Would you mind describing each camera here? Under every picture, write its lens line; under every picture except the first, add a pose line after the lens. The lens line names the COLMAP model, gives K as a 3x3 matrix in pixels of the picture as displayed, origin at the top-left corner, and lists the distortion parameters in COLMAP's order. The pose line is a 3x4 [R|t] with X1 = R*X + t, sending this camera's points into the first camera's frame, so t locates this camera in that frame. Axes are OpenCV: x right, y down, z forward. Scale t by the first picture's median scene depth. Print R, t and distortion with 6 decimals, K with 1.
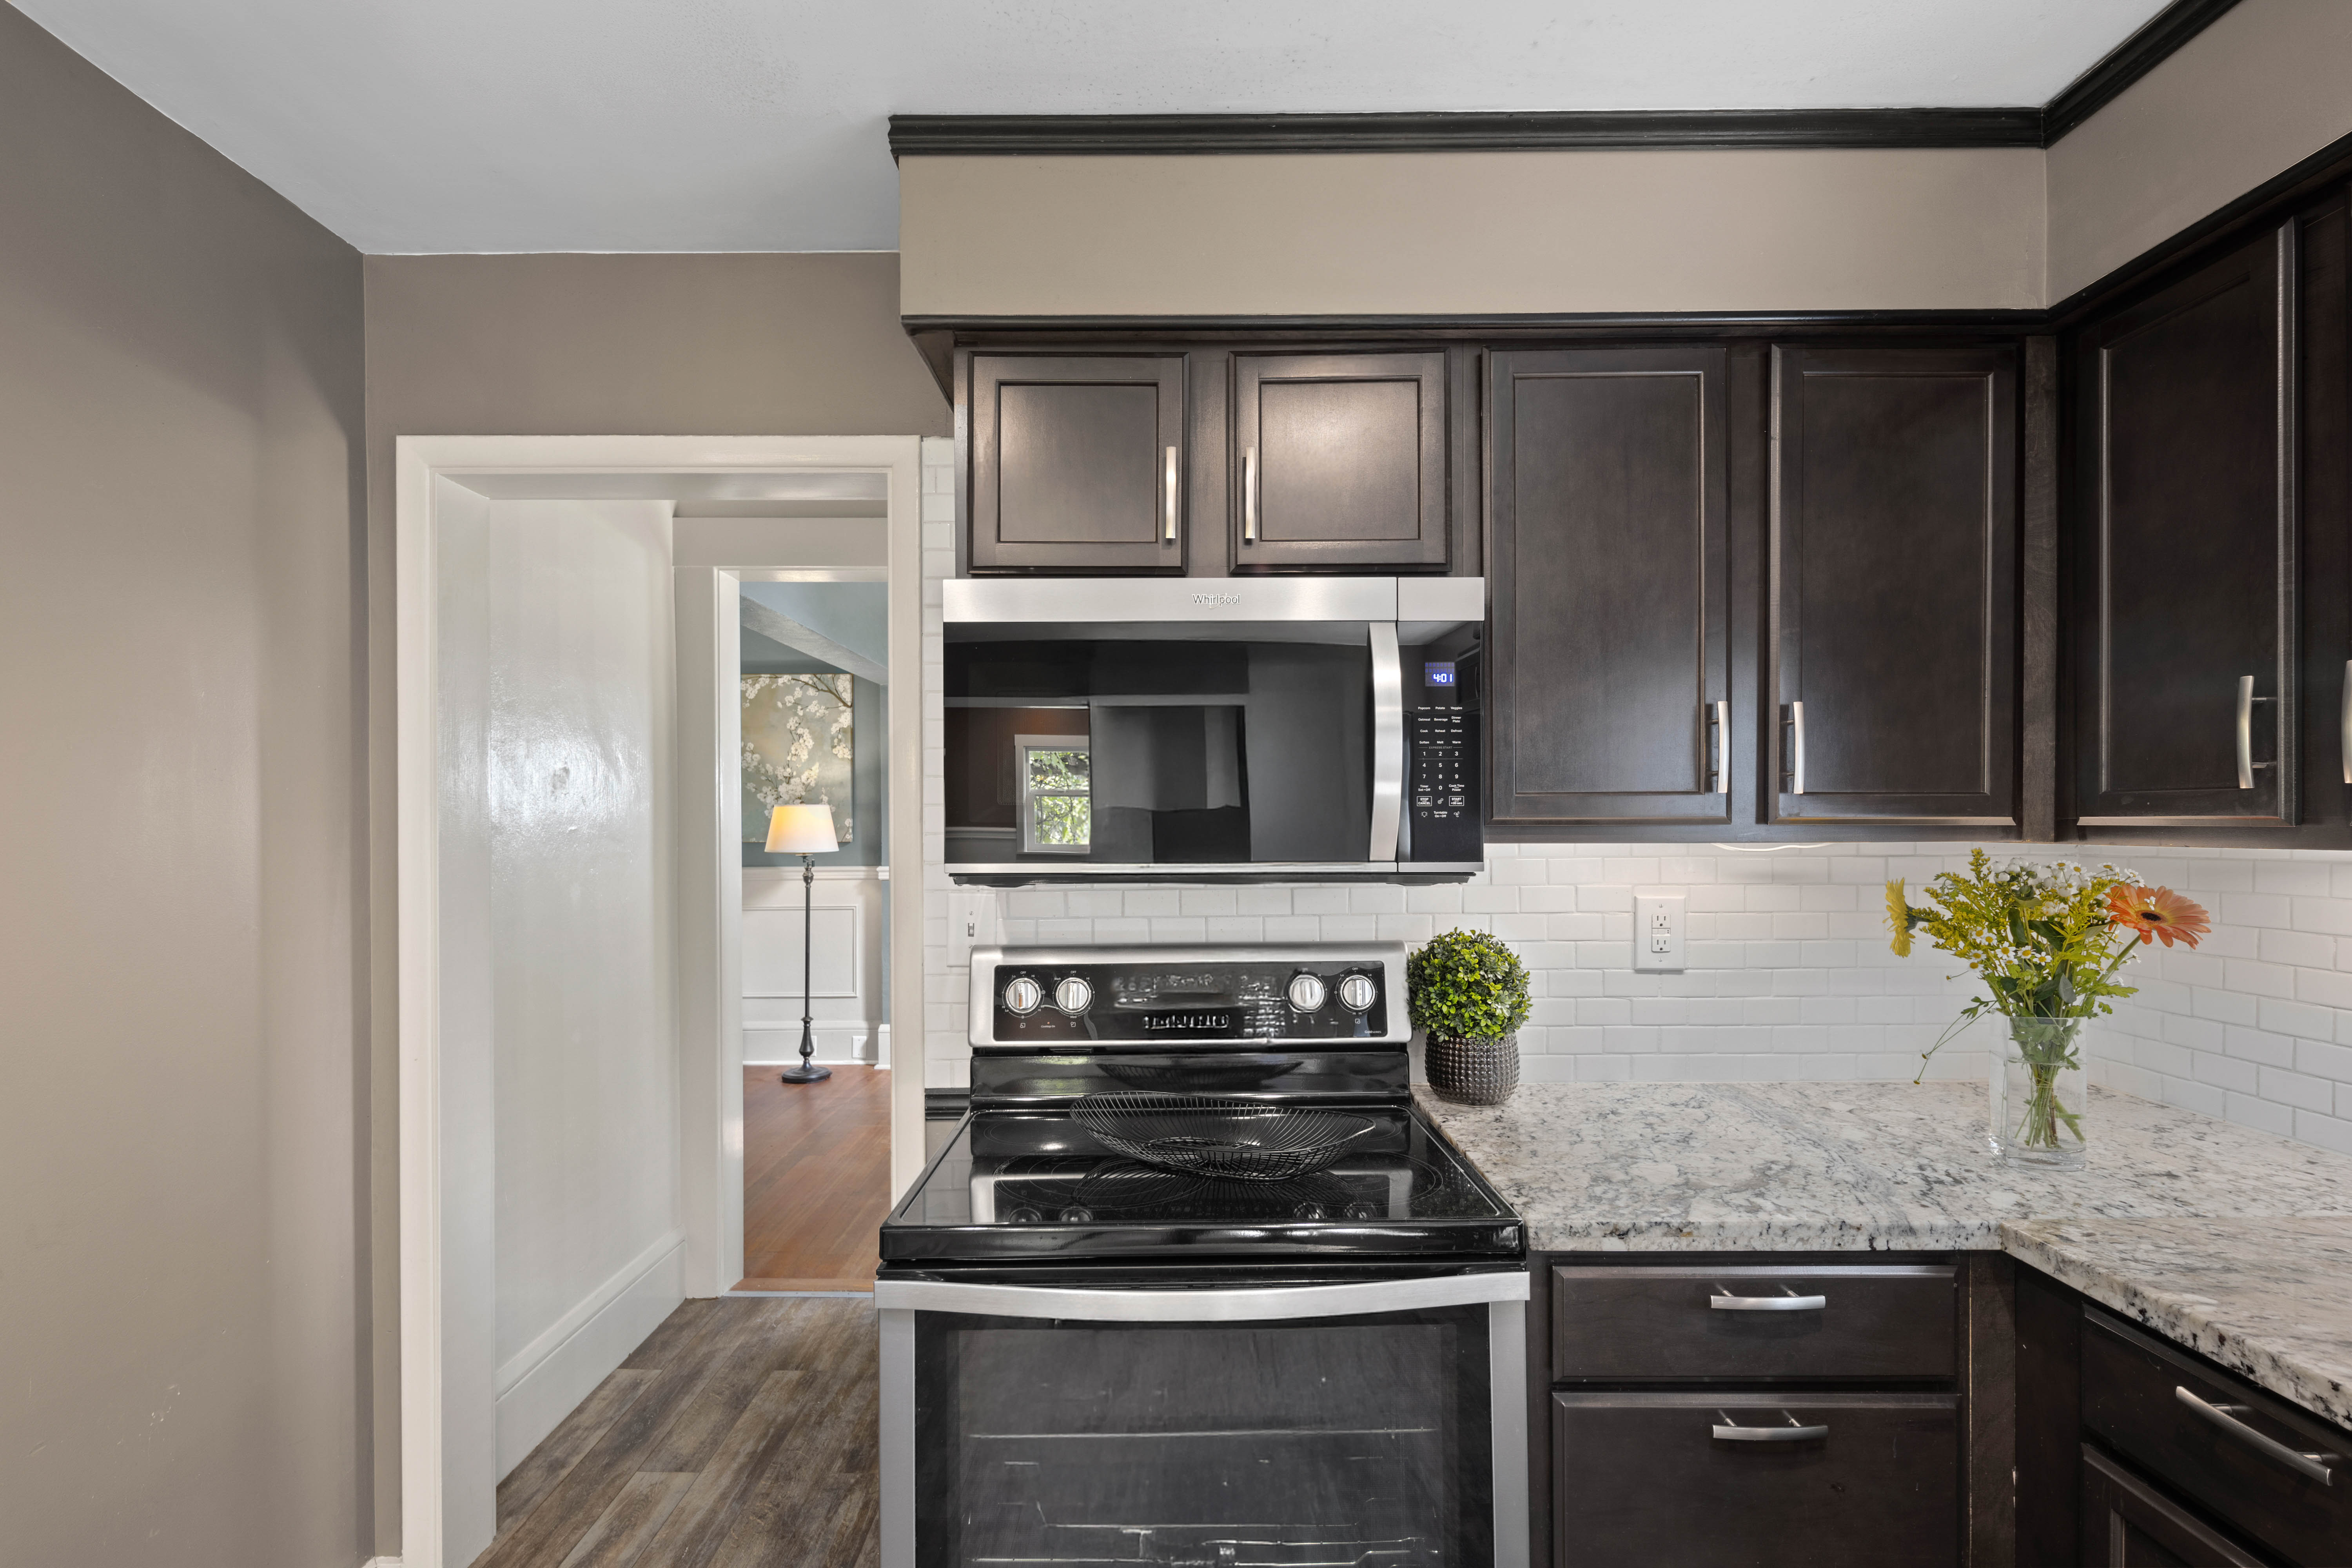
lens RADIAL K [[1038.9, 0, 1162.0], [0, 1038.9, 822.6], [0, 0, 1]] dist [0.005255, -0.004888]
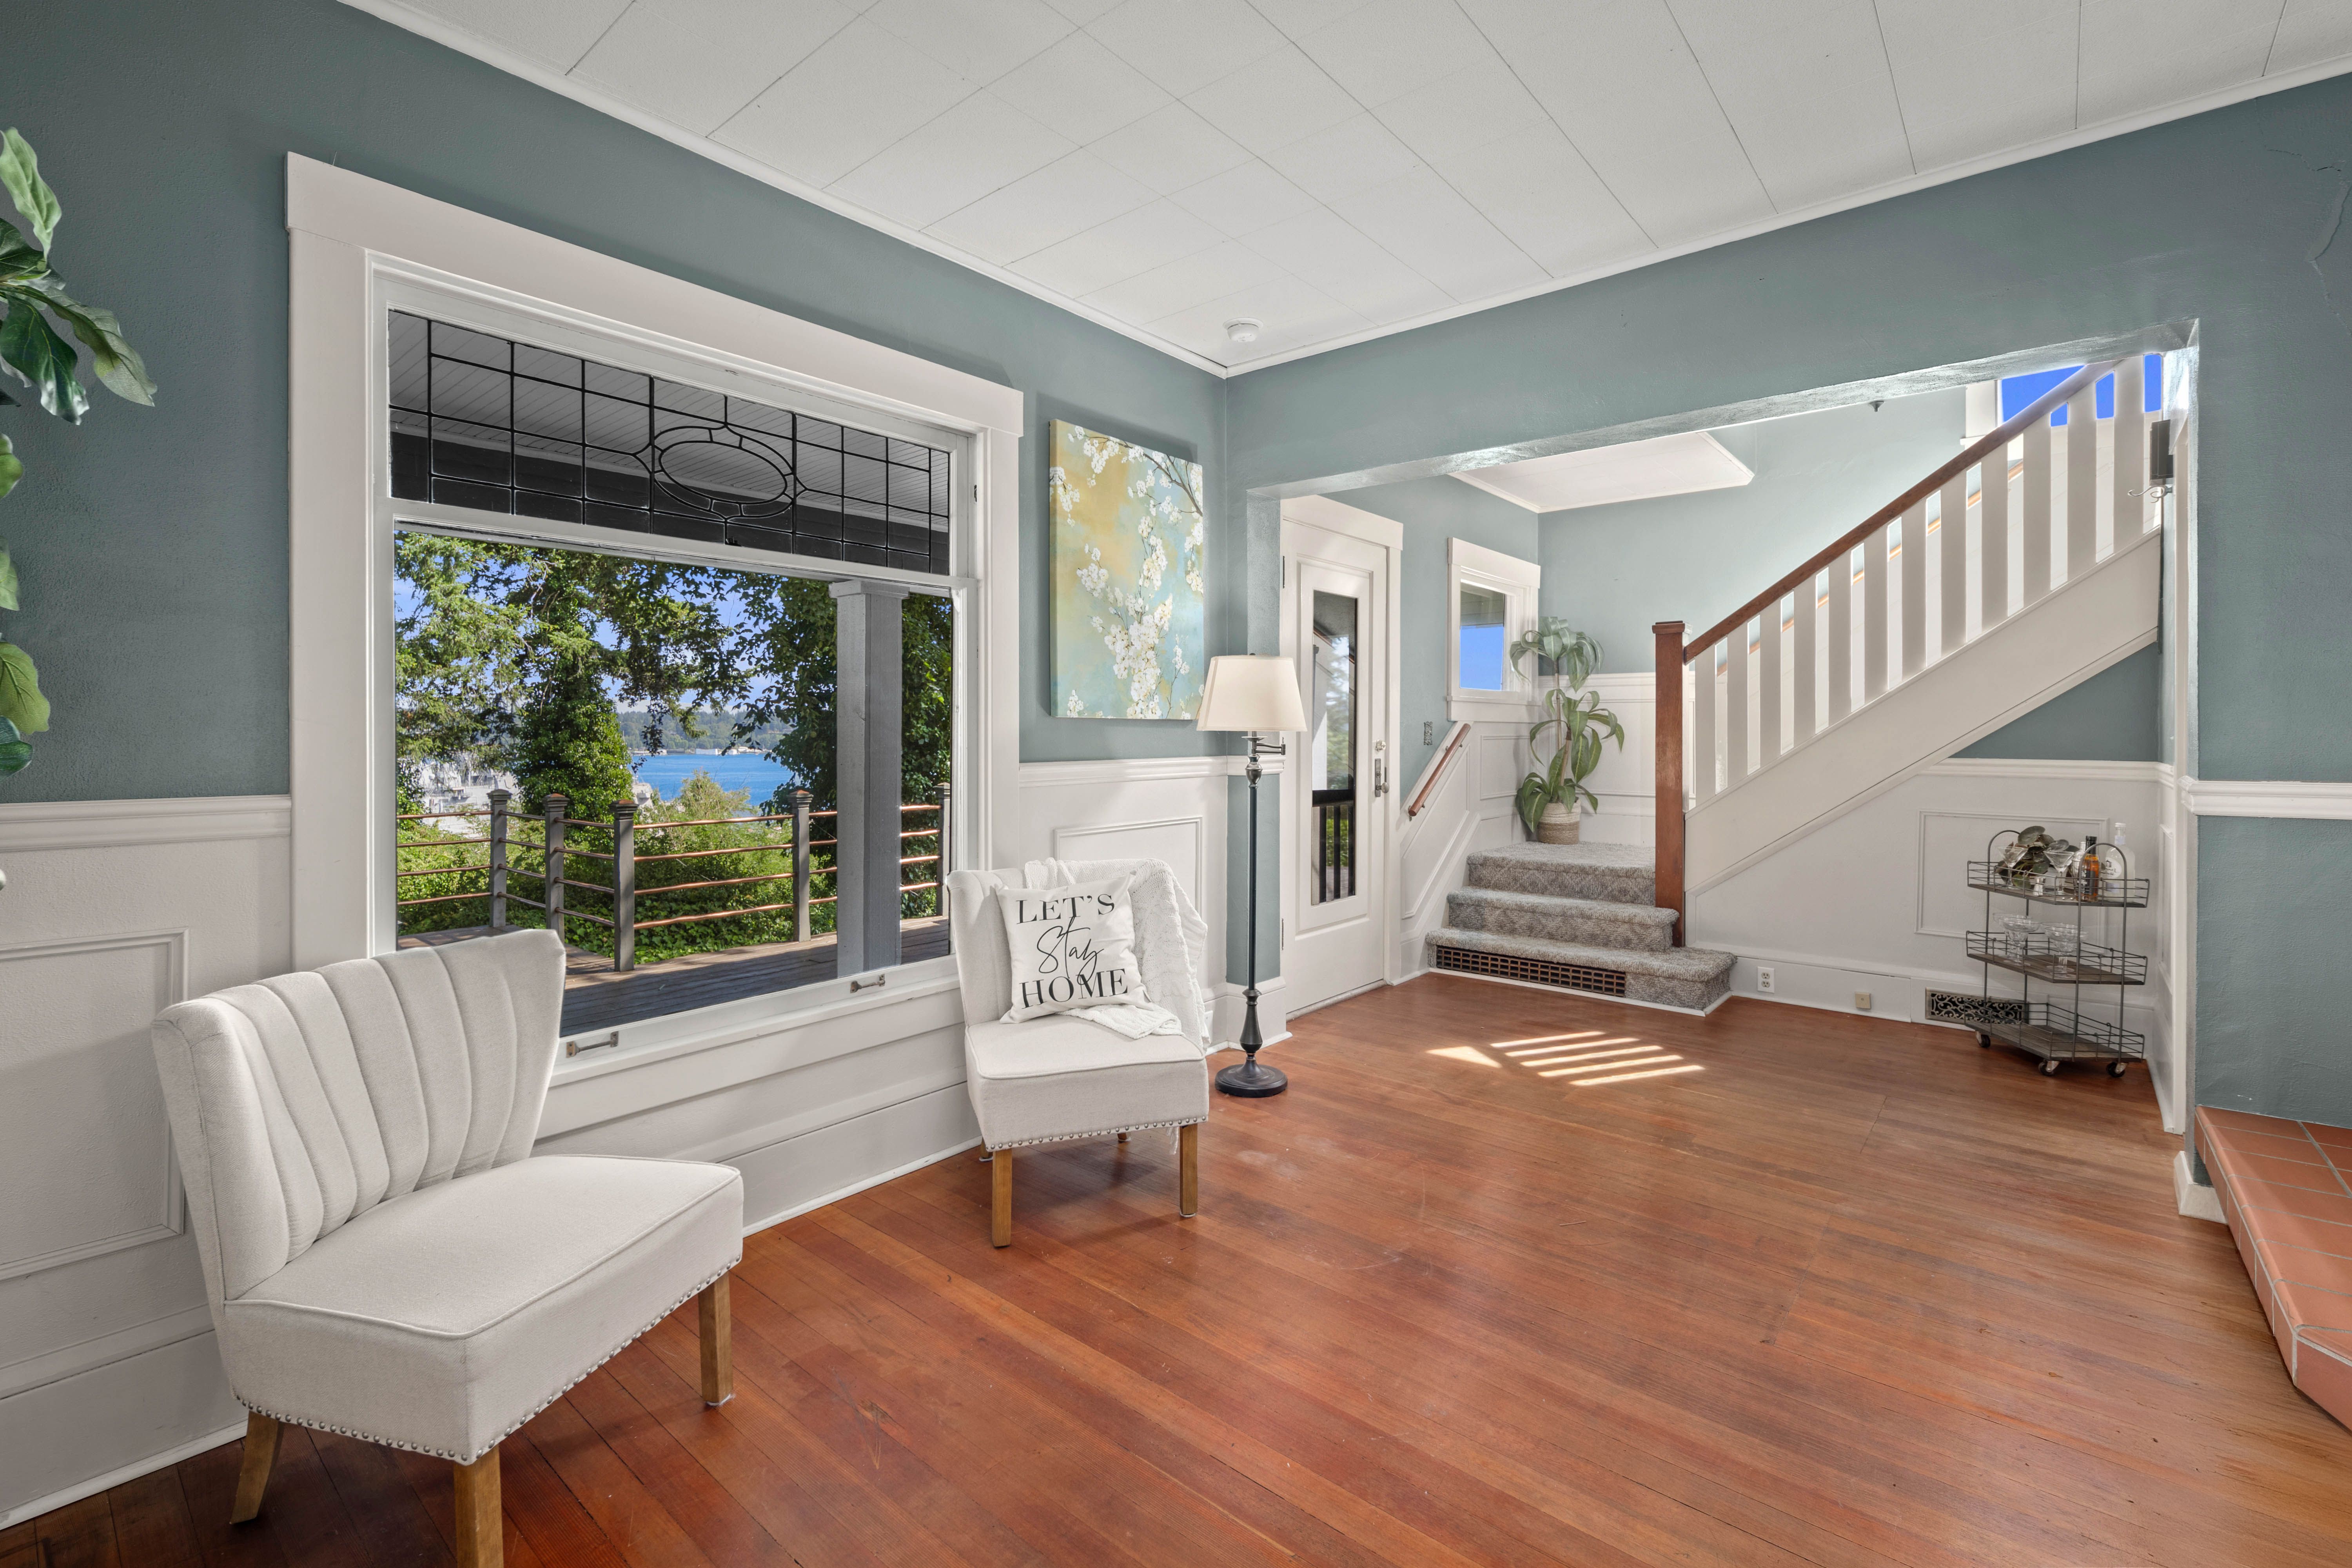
lens RADIAL K [[1038.9, 0, 1172.7], [0, 1038.9, 737.1], [0, 0, 1]] dist [0.005255, -0.004888]
pose [[0.628307, 0.000406, 0.777966, -3.151953], [-0.001889, 0.999998, 0.001004, 0.109327], [-0.777964, -0.002100, 0.628306, 2.301289]]
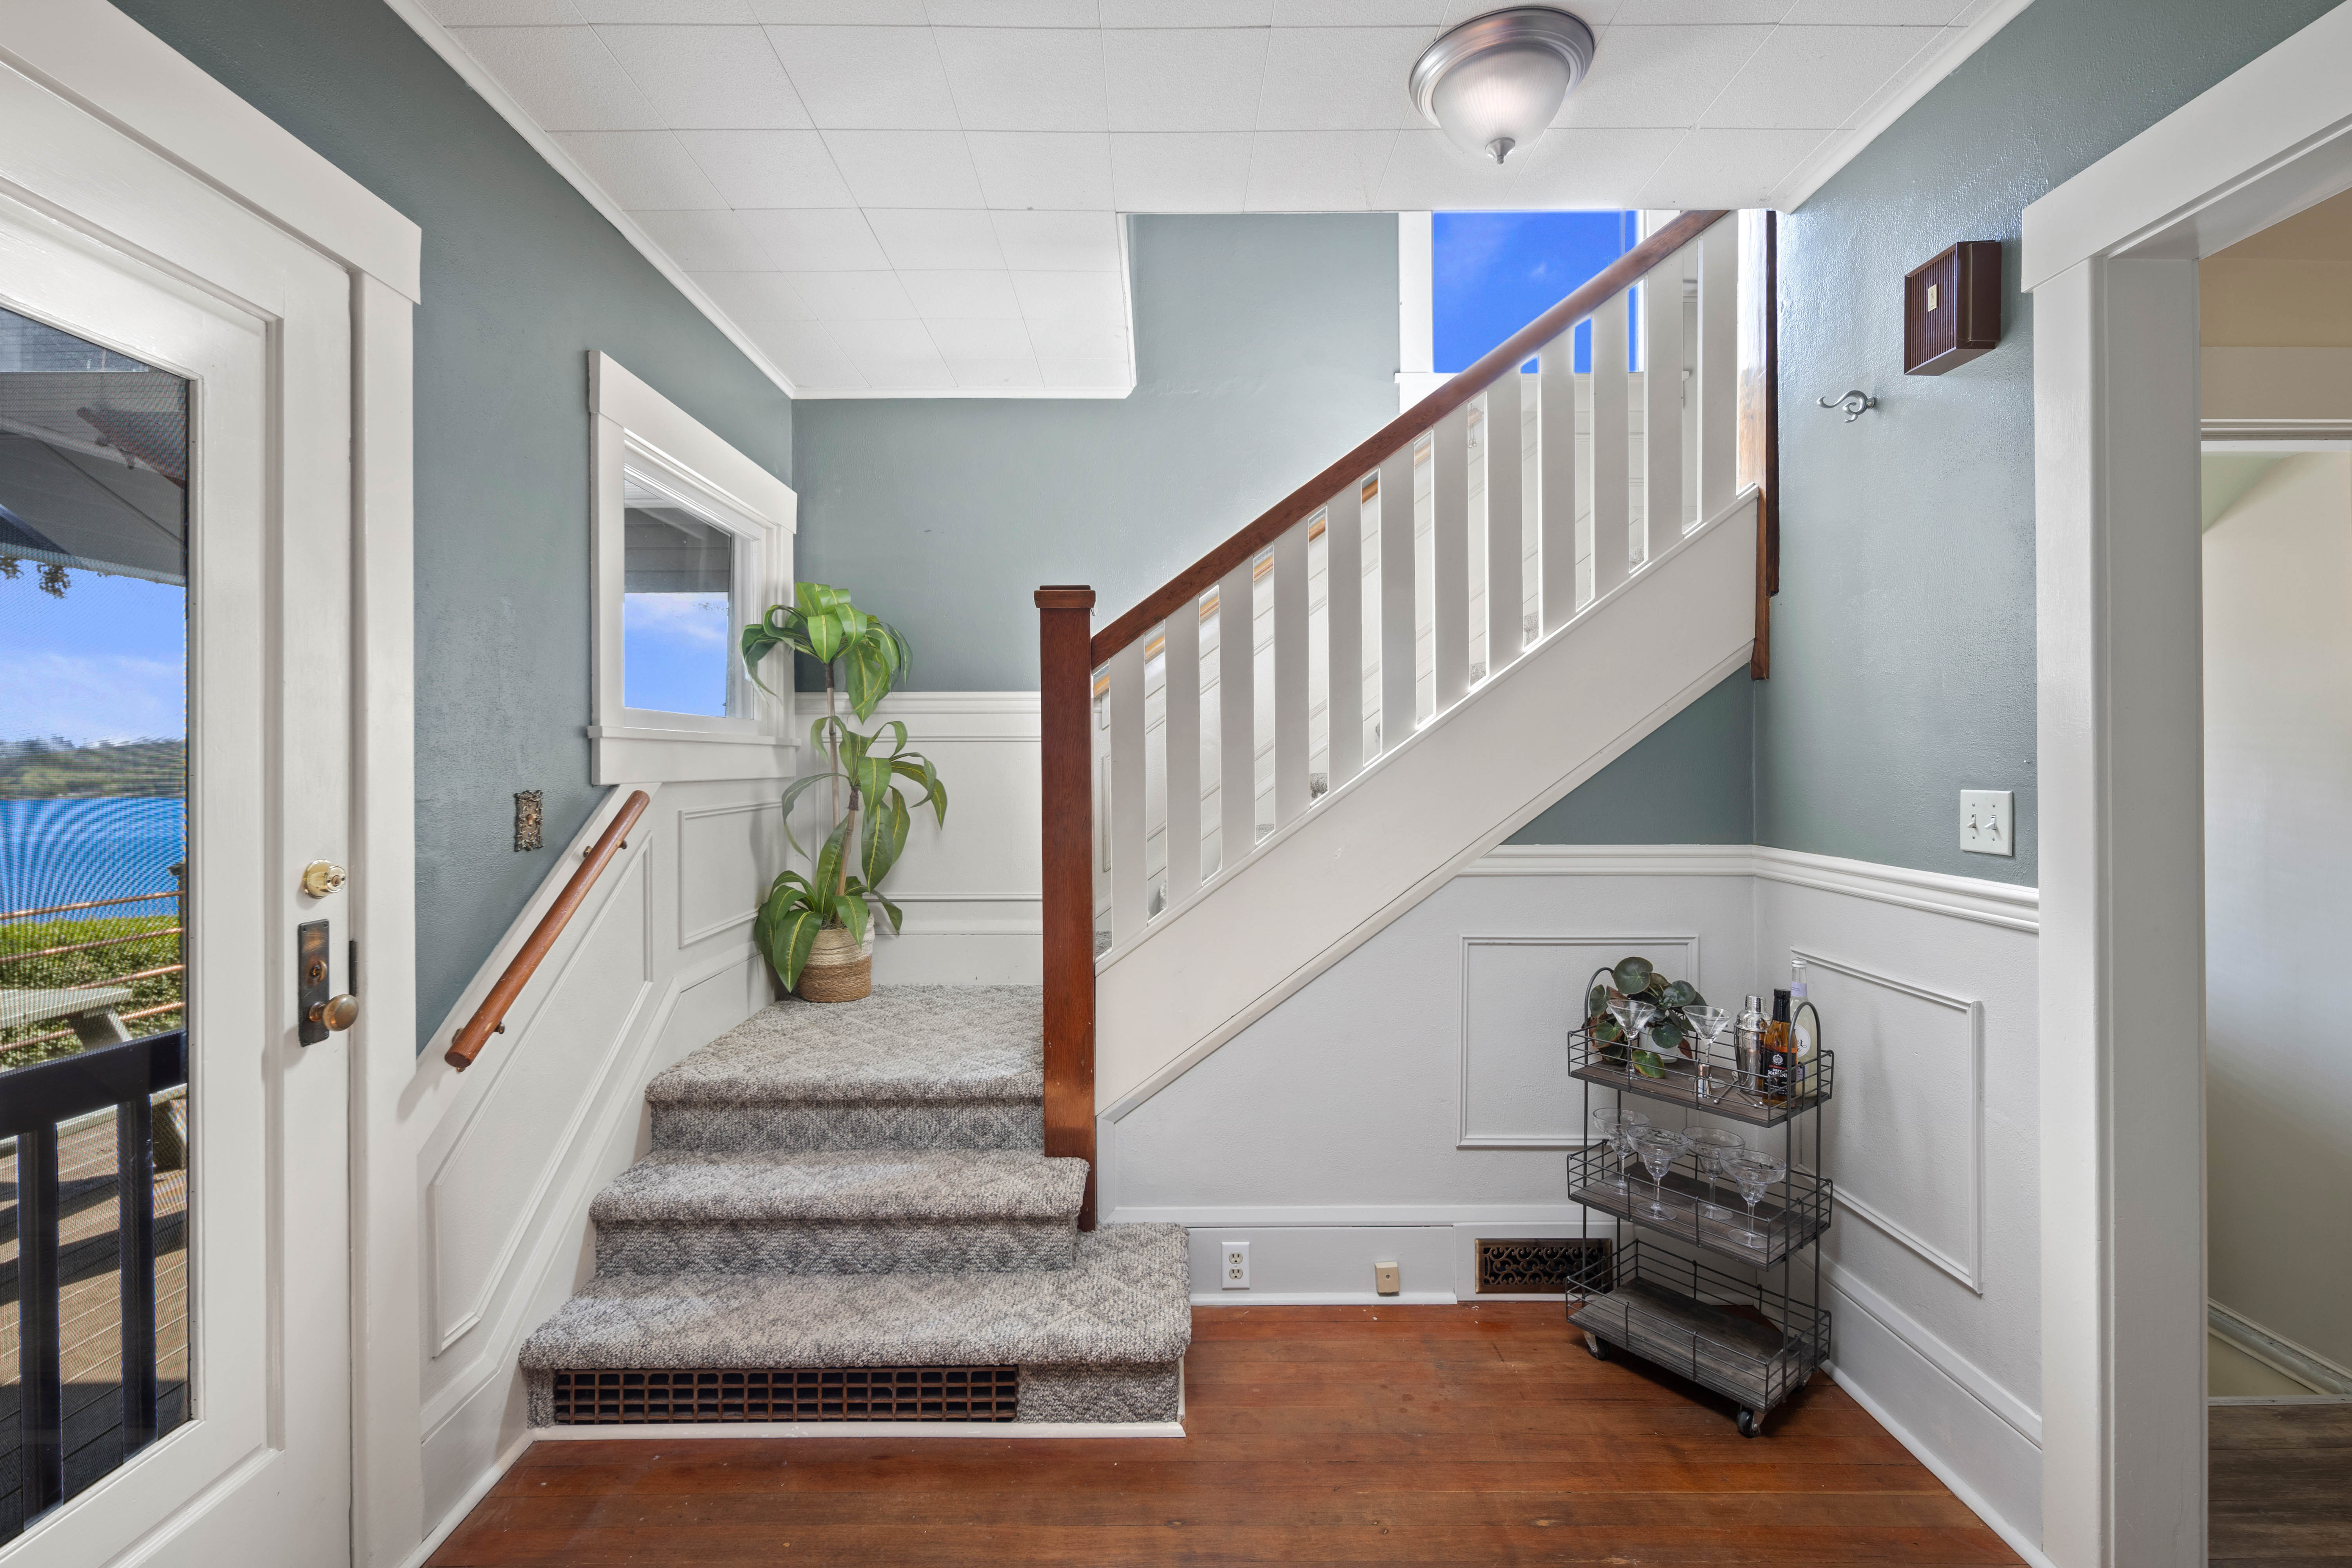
lens RADIAL K [[1038.9, 0, 1164.4], [0, 1038.9, 760.6], [0, 0, 1]] dist [0.005255, -0.004888]
pose [[-0.017808, 0.003337, 0.999836, -1.280104], [0.007530, 0.999967, -0.003204, 0.029964], [-0.999813, 0.007472, -0.017833, 3.013937]]
